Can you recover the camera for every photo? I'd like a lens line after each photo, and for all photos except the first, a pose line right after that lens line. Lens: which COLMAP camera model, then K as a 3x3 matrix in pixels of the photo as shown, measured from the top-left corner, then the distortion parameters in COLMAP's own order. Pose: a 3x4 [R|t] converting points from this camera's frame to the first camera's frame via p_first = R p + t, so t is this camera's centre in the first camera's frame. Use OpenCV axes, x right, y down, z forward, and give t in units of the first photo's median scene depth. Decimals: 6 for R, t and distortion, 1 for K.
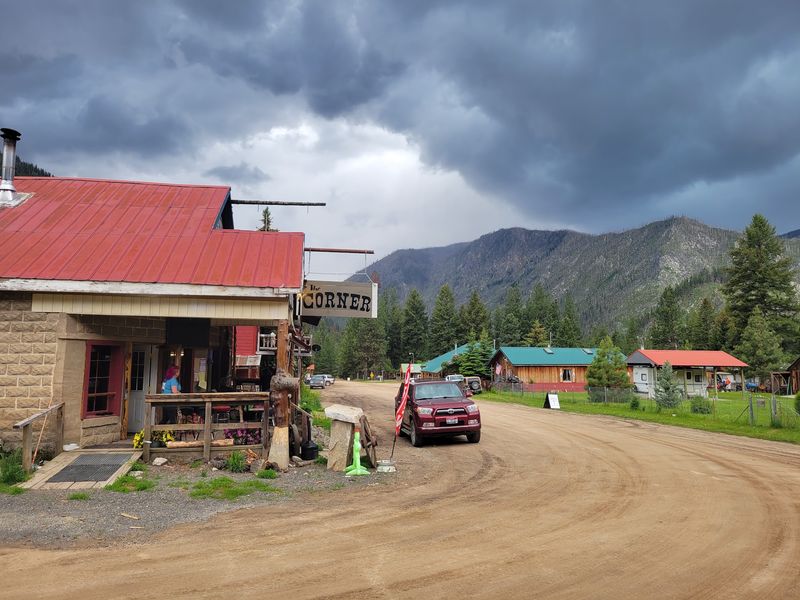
lens RADIAL K [[610.2, 0, 400.0], [0, 610.2, 300.0], [0, 0, 1]] dist [0.000990, 0.000330]
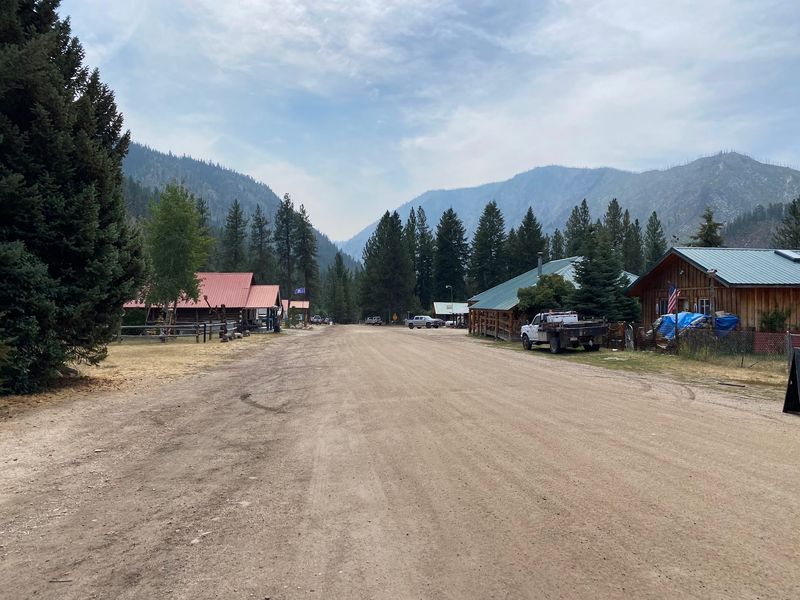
lens RADIAL K [[610.2, 0, 400.0], [0, 610.2, 300.0], [0, 0, 1]] dist [0.000990, 0.000330]
pose [[0.998855, 0.002284, -0.047781, -0.003118], [0.002047, 0.995903, 0.090405, 0.028792], [0.047792, -0.090399, 0.994758, 0.215547]]
